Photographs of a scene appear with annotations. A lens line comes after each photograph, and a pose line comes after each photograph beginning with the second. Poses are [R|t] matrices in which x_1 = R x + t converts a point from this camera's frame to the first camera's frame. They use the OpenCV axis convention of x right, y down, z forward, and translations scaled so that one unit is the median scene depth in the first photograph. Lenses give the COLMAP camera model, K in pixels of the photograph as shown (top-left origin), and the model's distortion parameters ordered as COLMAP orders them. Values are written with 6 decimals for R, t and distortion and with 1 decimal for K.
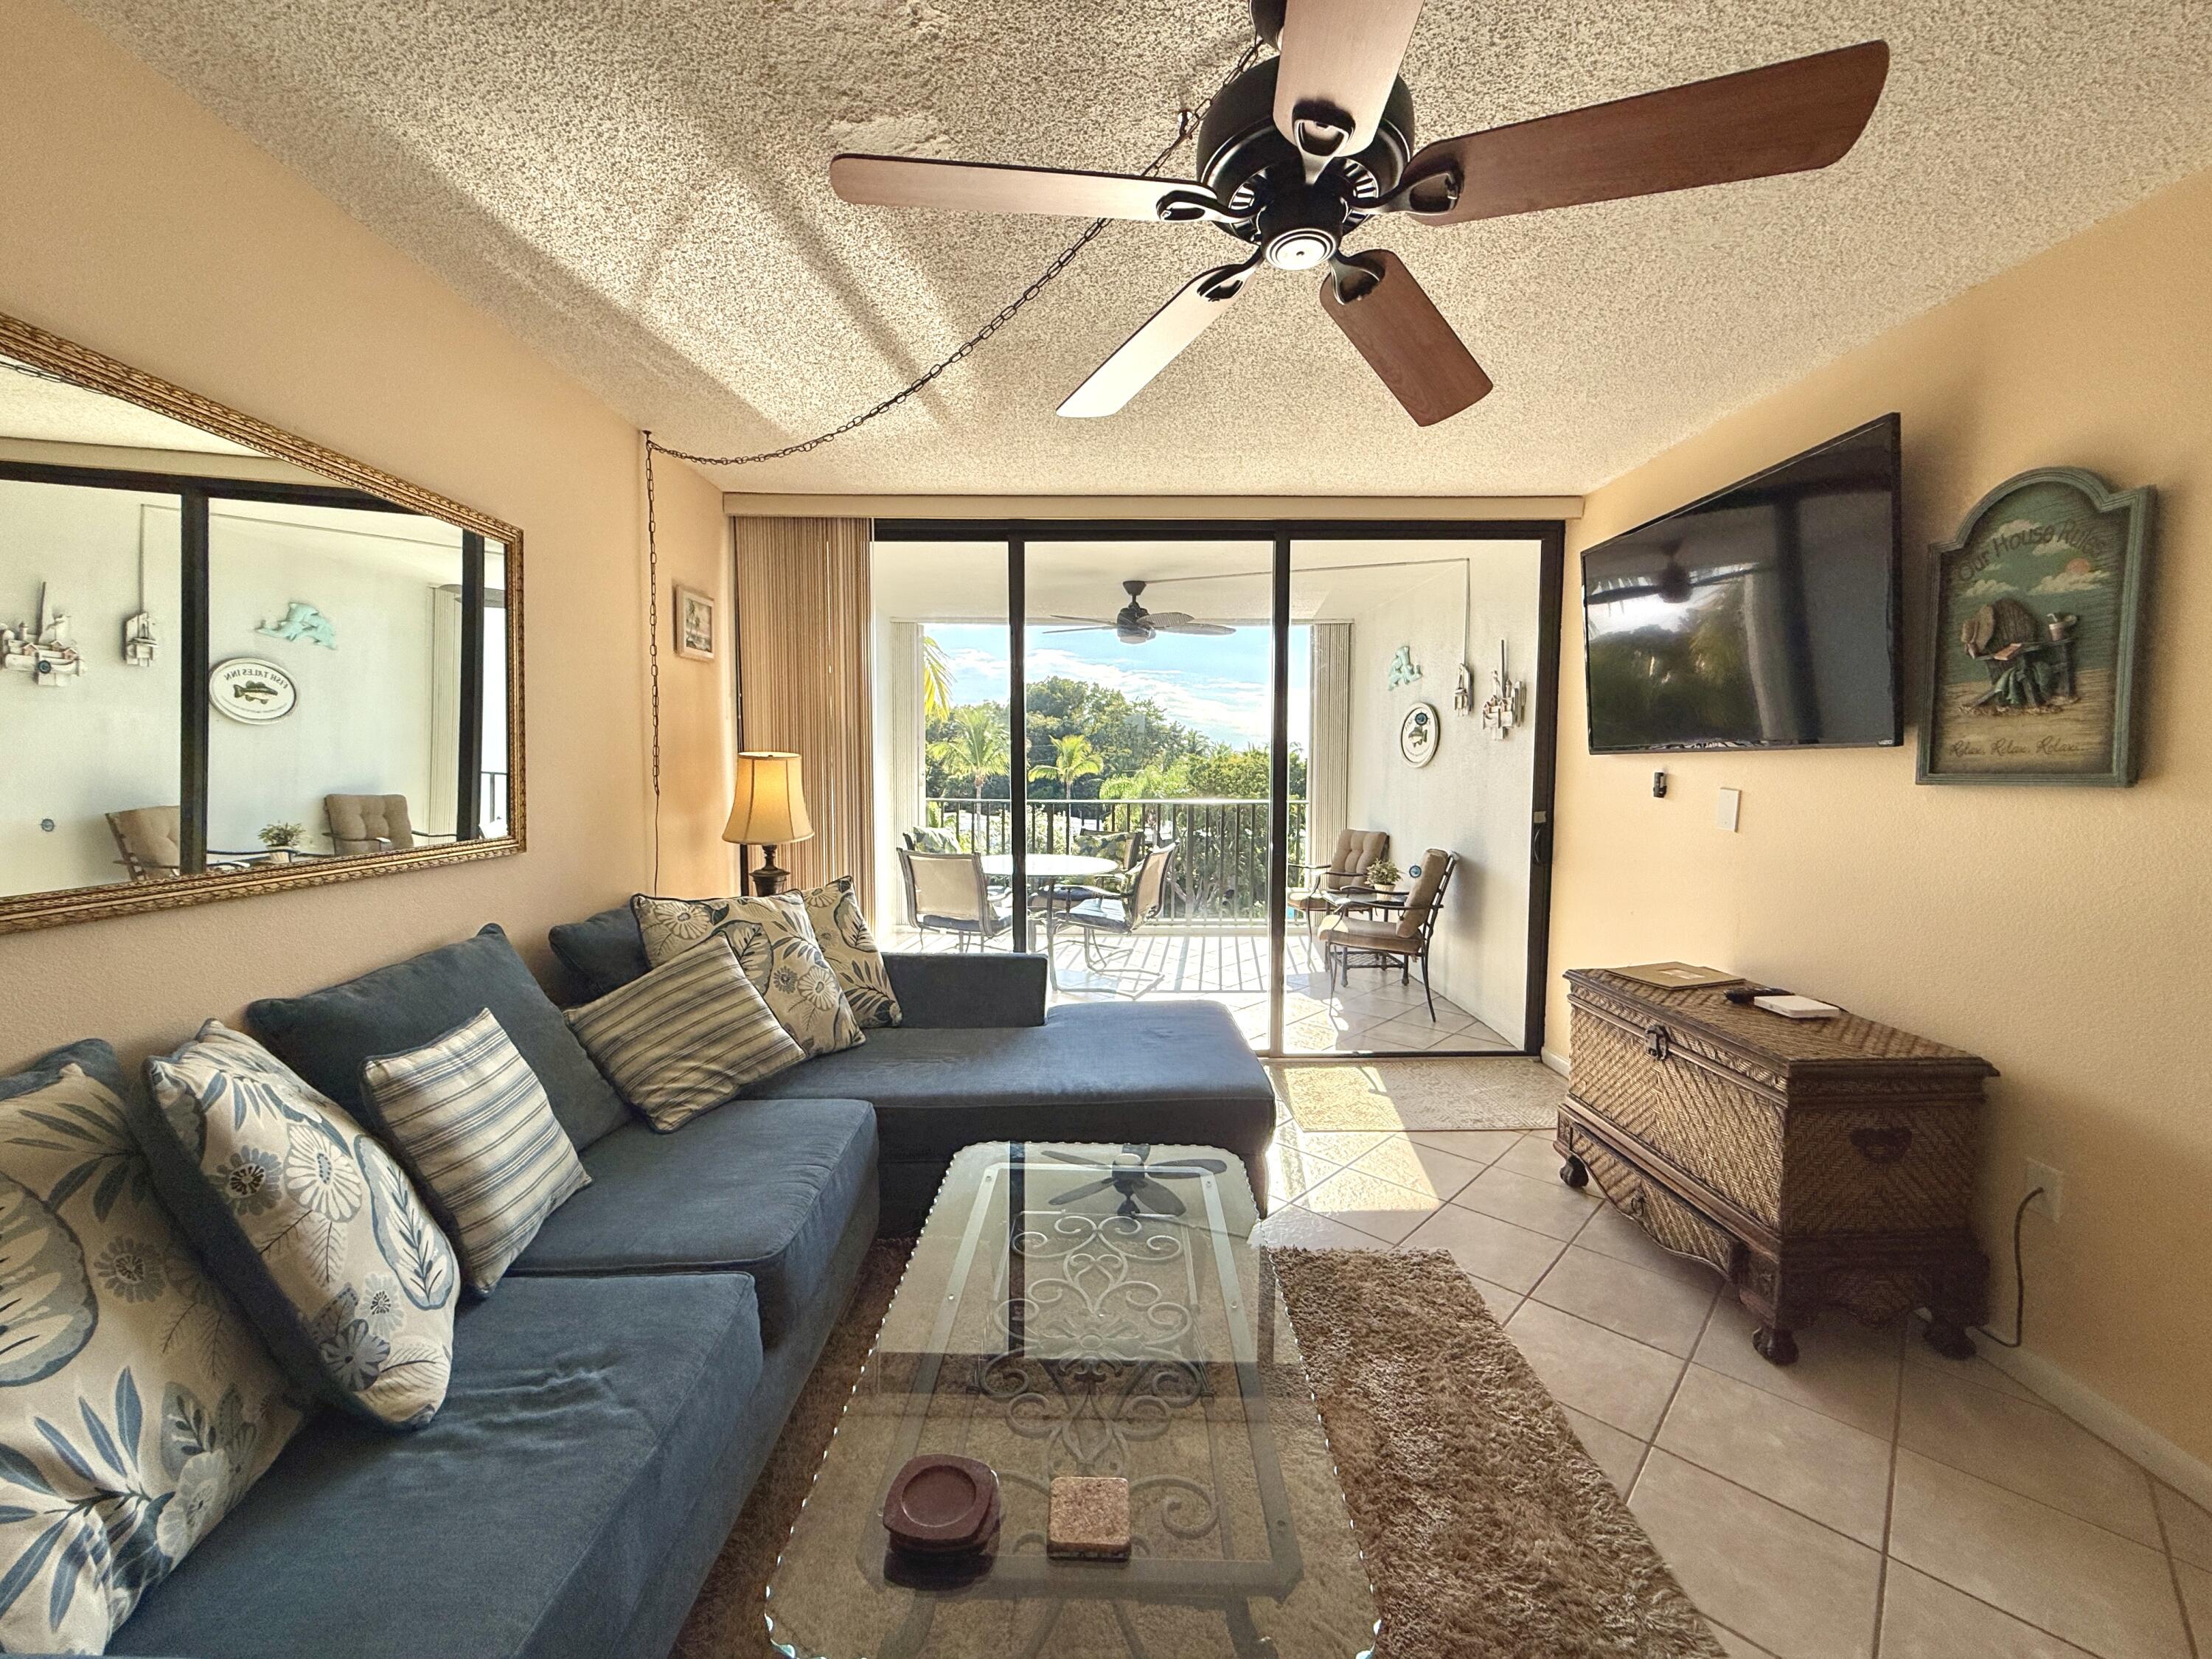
lens RADIAL K [[881.5, 0, 1097.1], [0, 881.5, 825.6], [0, 0, 1]] dist [-0.002554, 0.000855]
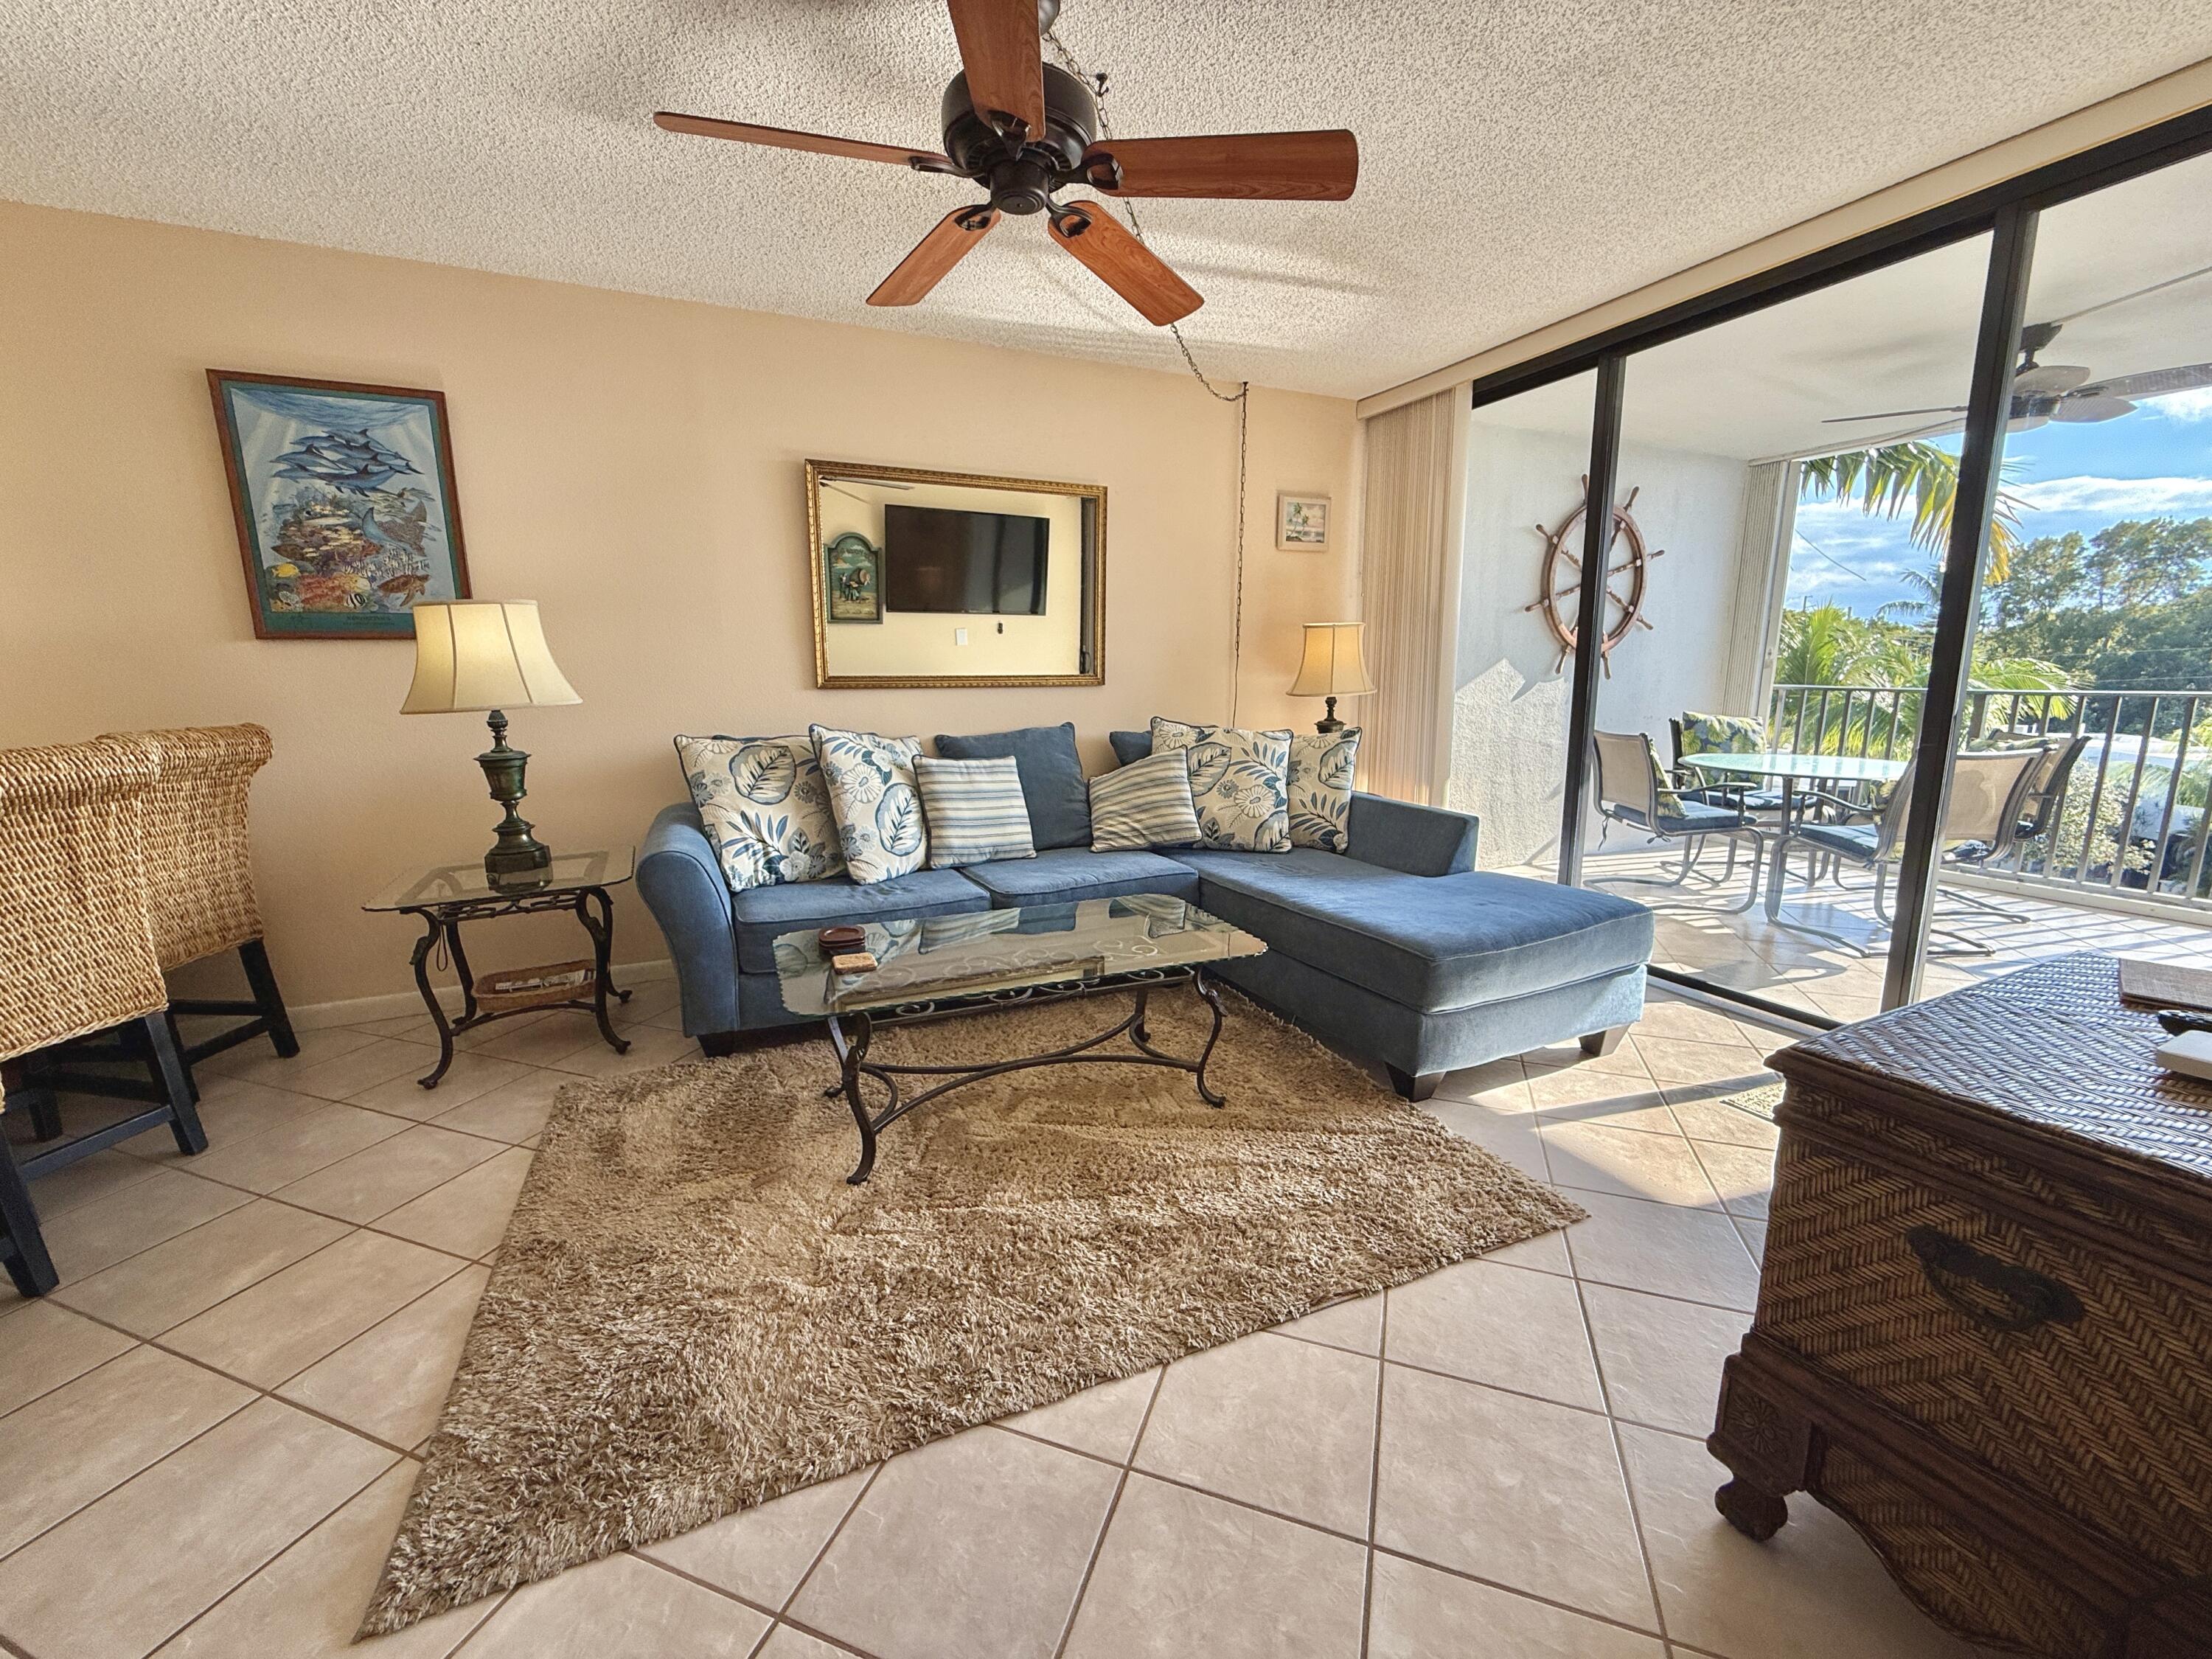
lens RADIAL K [[881.5, 0, 1099.0], [0, 881.5, 823.6], [0, 0, 1]] dist [-0.002554, 0.000855]
pose [[0.409982, 0.151022, -0.899504, 0.698701], [-0.057672, 0.988516, 0.139681, 0.044770], [0.910269, -0.005390, 0.413983, 0.225764]]
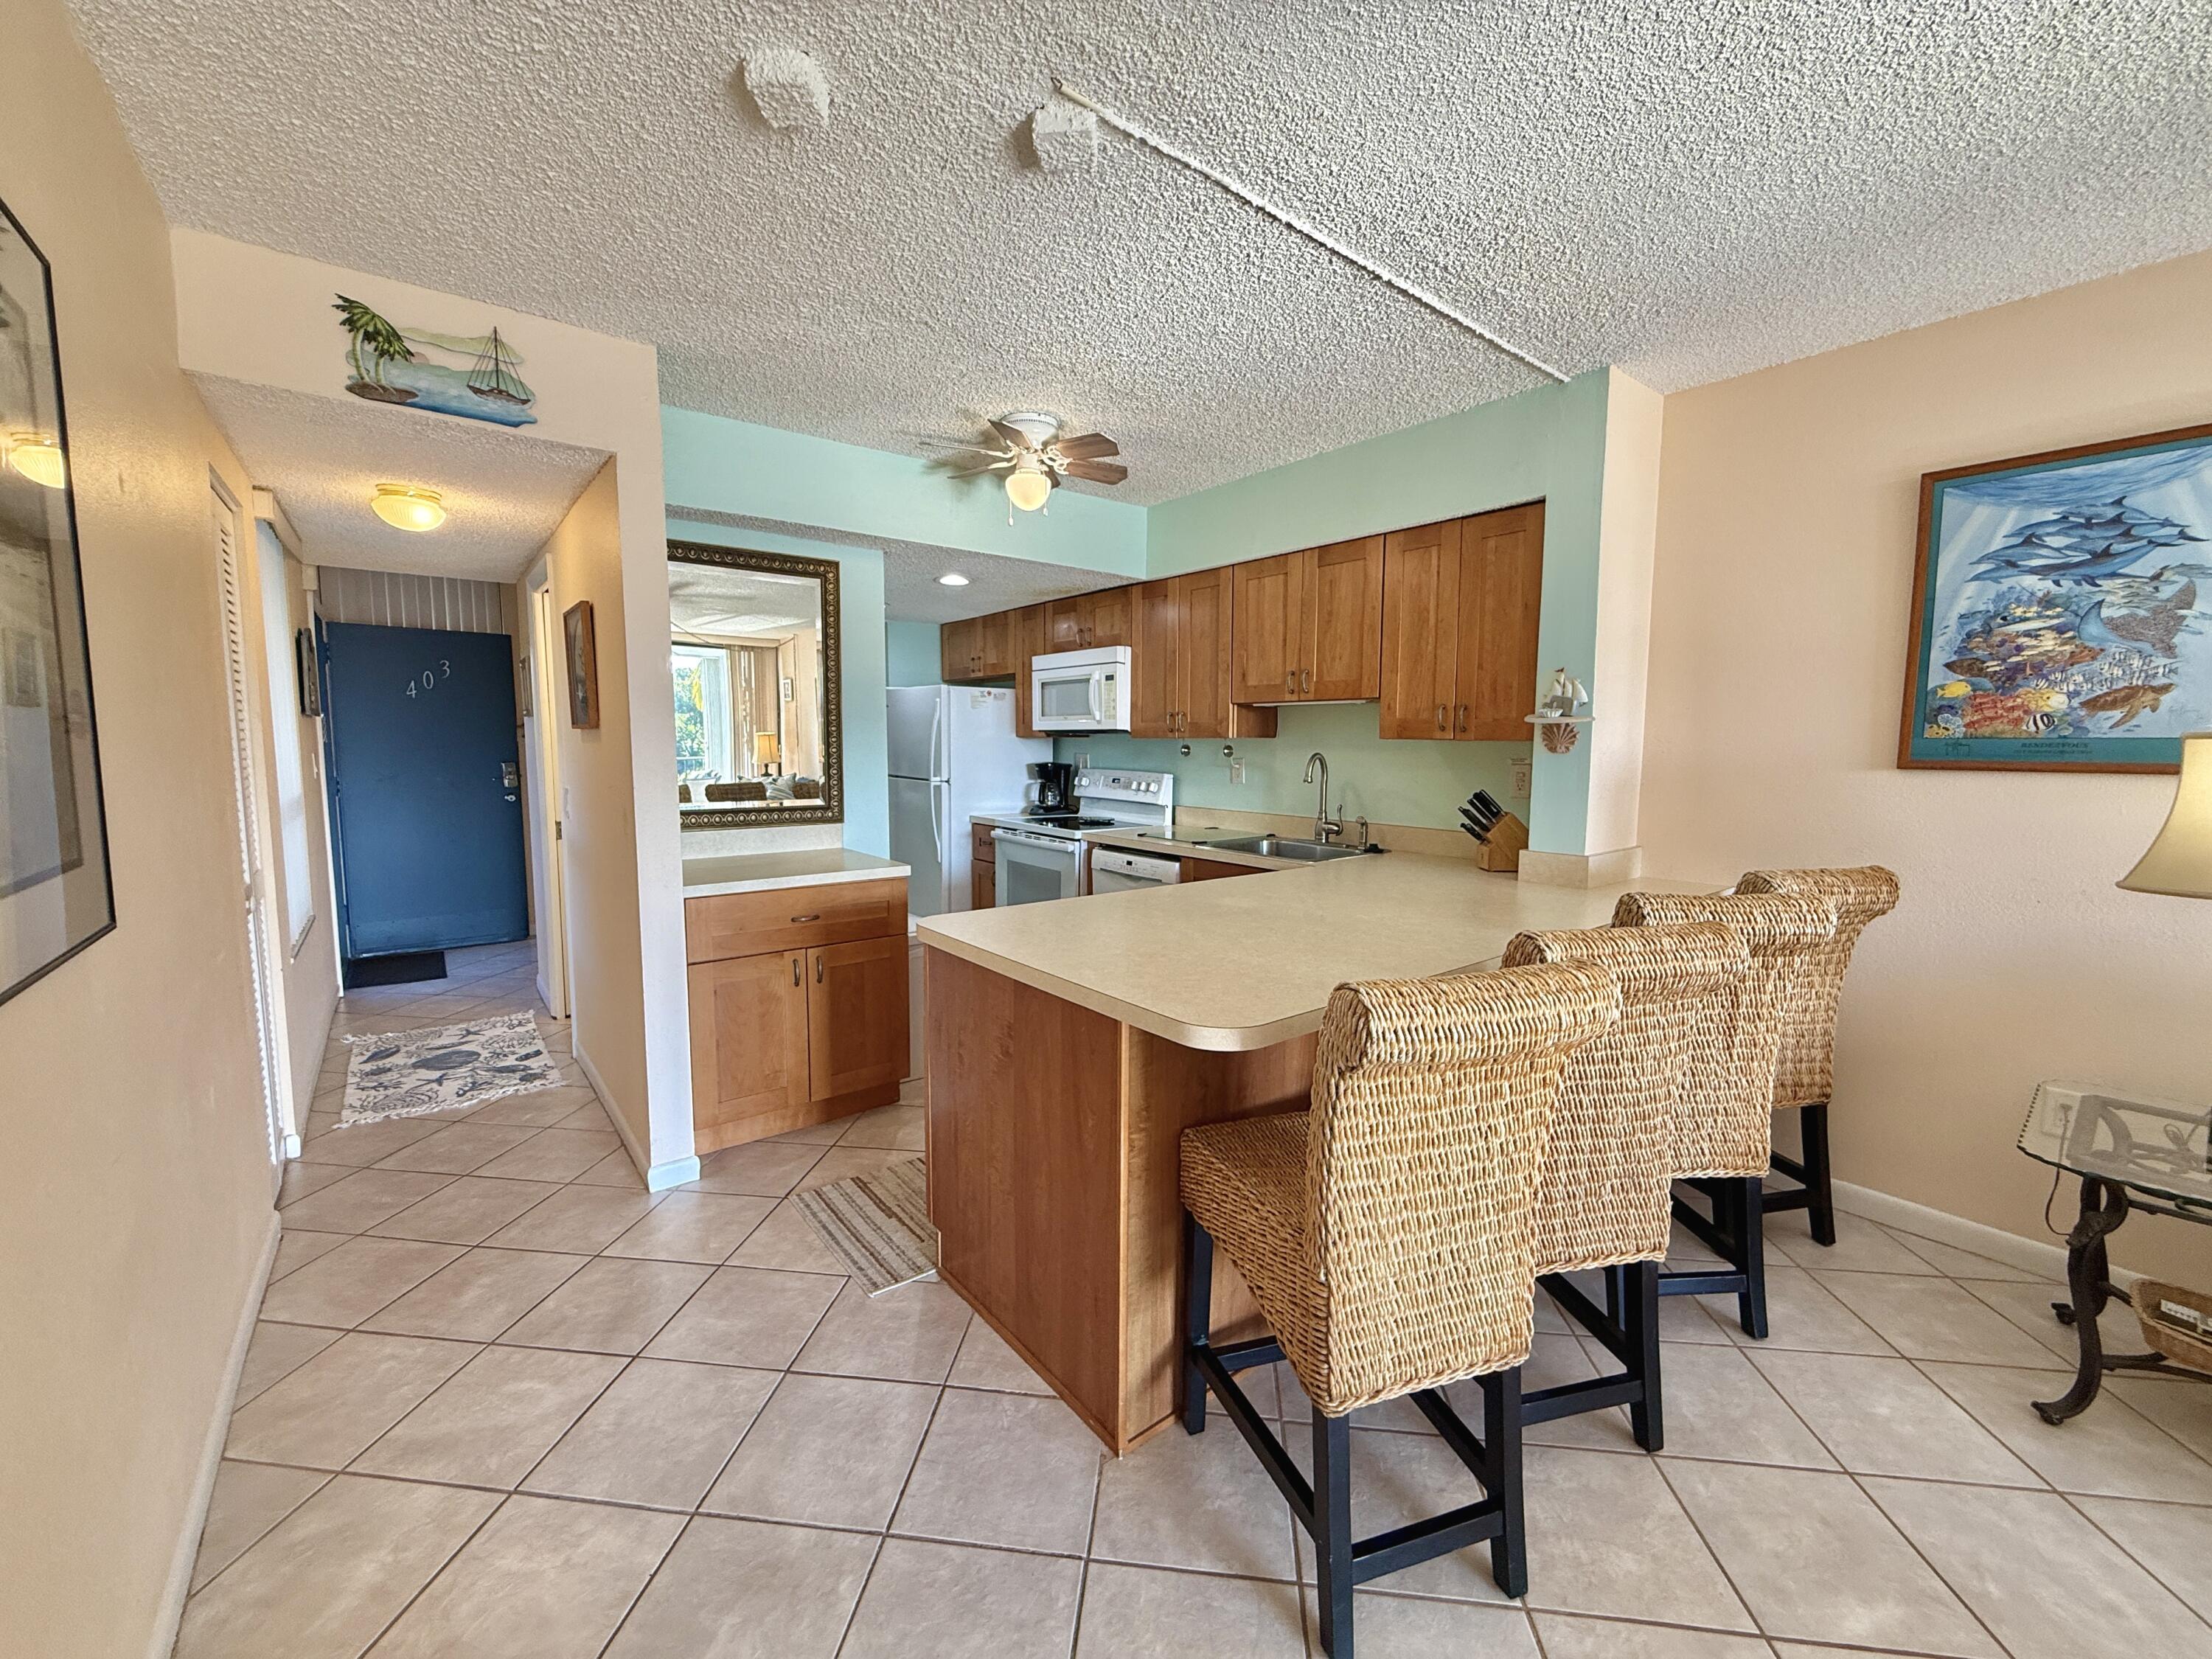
lens RADIAL K [[881.5, 0, 1095.9], [0, 881.5, 826.9], [0, 0, 1]] dist [-0.002554, 0.000855]
pose [[-0.794649, 0.049752, -0.605027, 0.559778], [-0.055092, 0.986614, 0.153488, 0.003187], [0.604564, 0.155301, -0.781270, 0.005446]]
